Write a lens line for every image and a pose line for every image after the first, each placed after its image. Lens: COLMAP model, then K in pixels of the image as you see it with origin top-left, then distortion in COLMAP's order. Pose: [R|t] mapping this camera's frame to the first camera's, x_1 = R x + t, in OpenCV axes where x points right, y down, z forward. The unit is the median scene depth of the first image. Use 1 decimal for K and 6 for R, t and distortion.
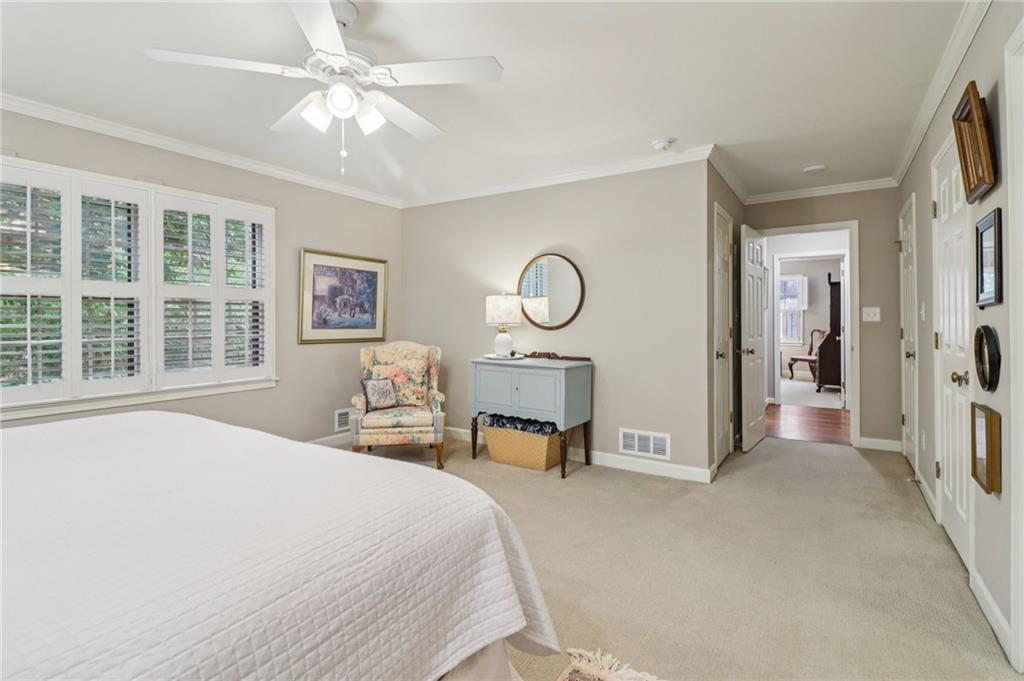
lens RADIAL K [[491.6, 0, 508.4], [0, 491.6, 317.7], [0, 0, 1]] dist [-0.000909, -0.015300]
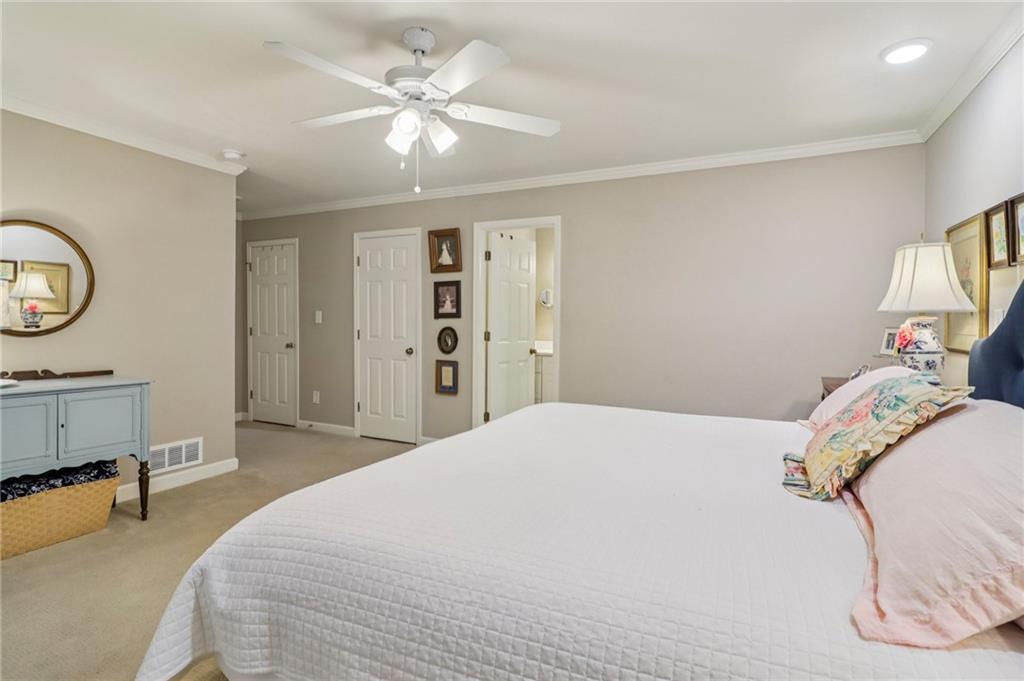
lens RADIAL K [[492.1, 0, 509.4], [0, 492.1, 329.7], [0, 0, 1]] dist [0.000247, -0.015096]
pose [[-0.128115, -0.012785, 0.991677, -0.730315], [-0.013648, 0.999845, 0.011127, -0.000057], [-0.991665, -0.012109, -0.128269, 0.505408]]
